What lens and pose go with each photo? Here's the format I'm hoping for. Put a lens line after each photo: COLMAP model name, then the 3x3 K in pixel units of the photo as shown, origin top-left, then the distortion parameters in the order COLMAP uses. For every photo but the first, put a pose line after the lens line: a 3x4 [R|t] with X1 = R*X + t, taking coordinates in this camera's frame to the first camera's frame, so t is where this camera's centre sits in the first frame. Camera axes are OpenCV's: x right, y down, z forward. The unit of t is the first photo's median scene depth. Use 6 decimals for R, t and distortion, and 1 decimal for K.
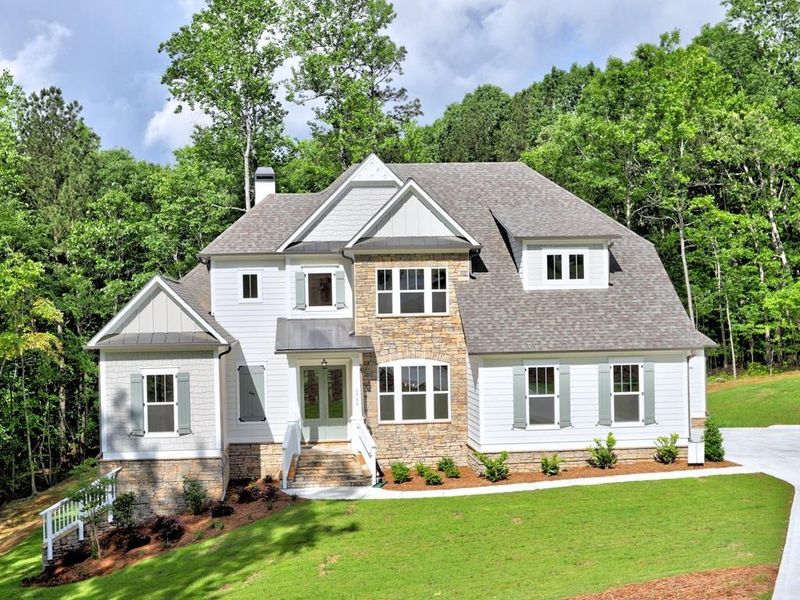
lens RADIAL K [[998.8, 0, 380.2], [0, 998.8, 335.5], [0, 0, 1]] dist [0.002142, 0.008792]
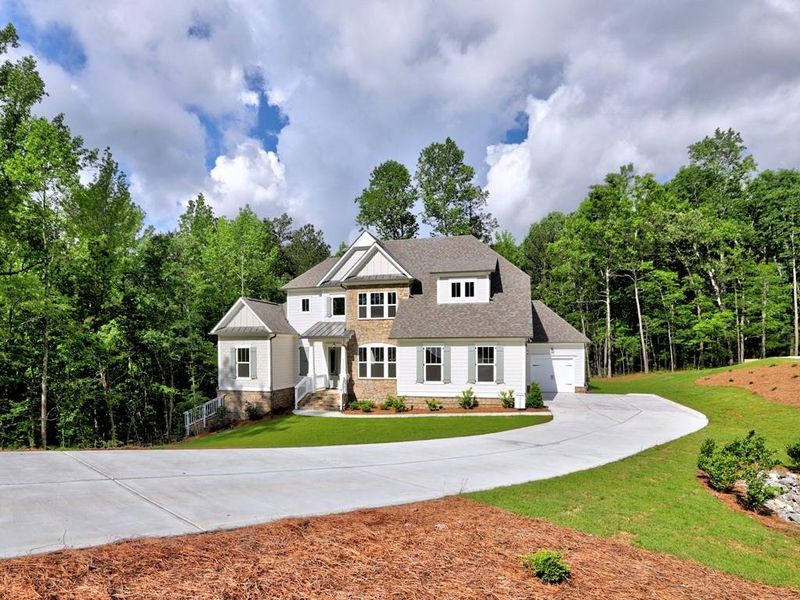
lens RADIAL K [[487.2, 0, 380.8], [0, 487.2, 356.8], [0, 0, 1]] dist [-0.057227, 0.000559]
pose [[0.936521, 0.022008, -0.349919, 0.344961], [-0.020928, 0.999757, 0.006867, 0.041426], [0.349985, 0.000892, 0.936755, 0.186620]]
